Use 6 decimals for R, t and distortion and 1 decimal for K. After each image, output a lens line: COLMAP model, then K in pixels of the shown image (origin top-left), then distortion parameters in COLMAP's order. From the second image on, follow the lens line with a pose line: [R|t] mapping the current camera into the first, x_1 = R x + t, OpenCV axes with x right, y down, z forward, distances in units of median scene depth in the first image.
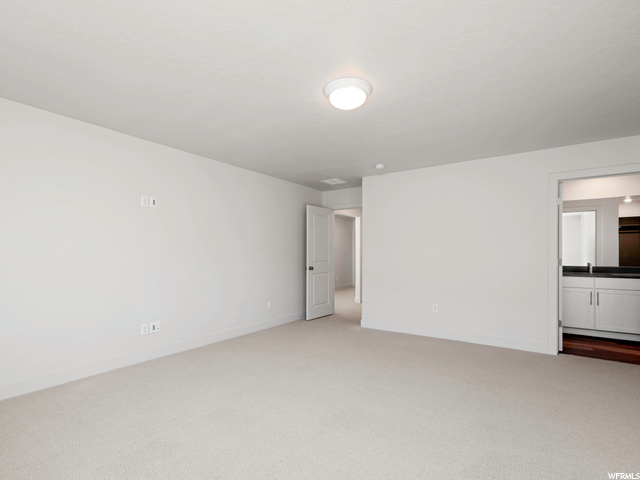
lens RADIAL K [[316.9, 0, 320.0], [0, 316.9, 240.0], [0, 0, 1]] dist [-0.000591, 0.000193]
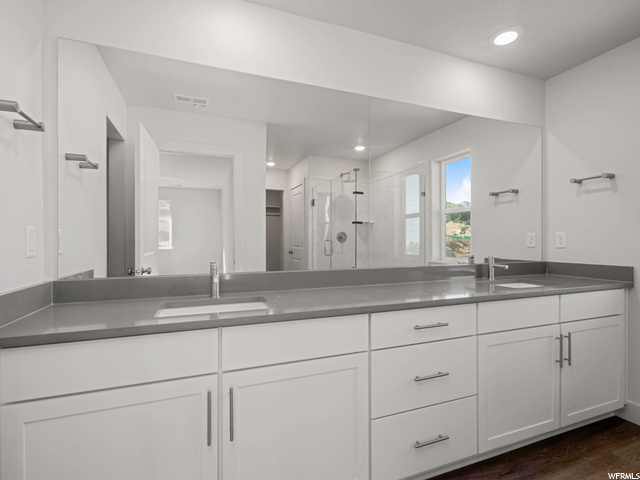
lens RADIAL K [[316.9, 0, 320.0], [0, 316.9, 240.0], [0, 0, 1]] dist [-0.000591, 0.000193]
pose [[0.577243, 0.009018, 0.816523, 0.668609], [0.001238, 0.999928, -0.011919, 0.054013], [-0.816572, 0.007891, 0.577190, 0.749595]]
